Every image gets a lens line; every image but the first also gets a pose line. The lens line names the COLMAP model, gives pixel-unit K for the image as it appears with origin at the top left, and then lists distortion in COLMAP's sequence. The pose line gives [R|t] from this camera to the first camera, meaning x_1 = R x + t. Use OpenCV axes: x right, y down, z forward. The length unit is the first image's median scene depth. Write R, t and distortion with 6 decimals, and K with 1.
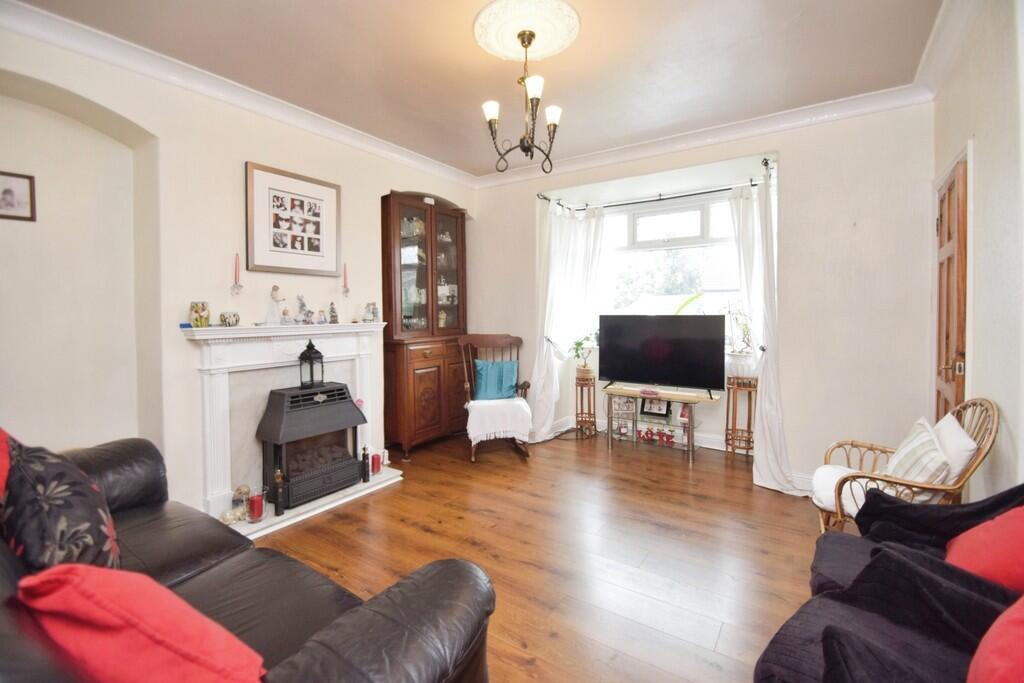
lens RADIAL K [[475.7, 0, 494.0], [0, 475.7, 321.9], [0, 0, 1]] dist [0.003584, -0.006423]
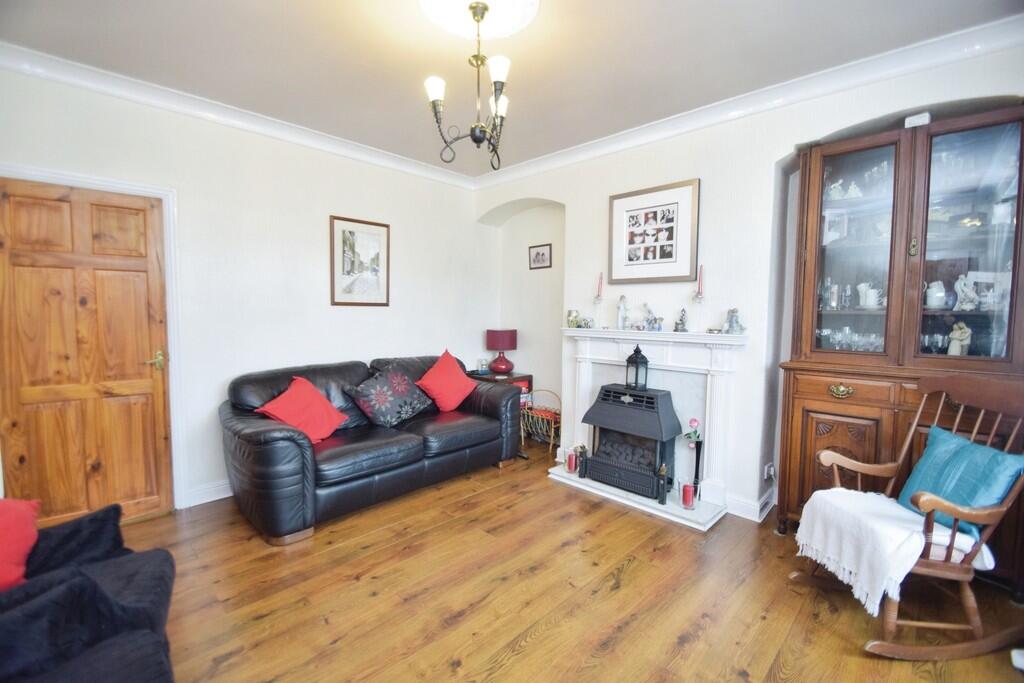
lens RADIAL K [[475.7, 0, 511.6], [0, 475.7, 339.6], [0, 0, 1]] dist [0.003584, -0.006423]
pose [[-0.202177, 0.068094, -0.976979, 0.711976], [-0.025004, 0.996896, 0.074657, -0.046900], [0.979030, 0.039522, -0.199847, 0.935354]]
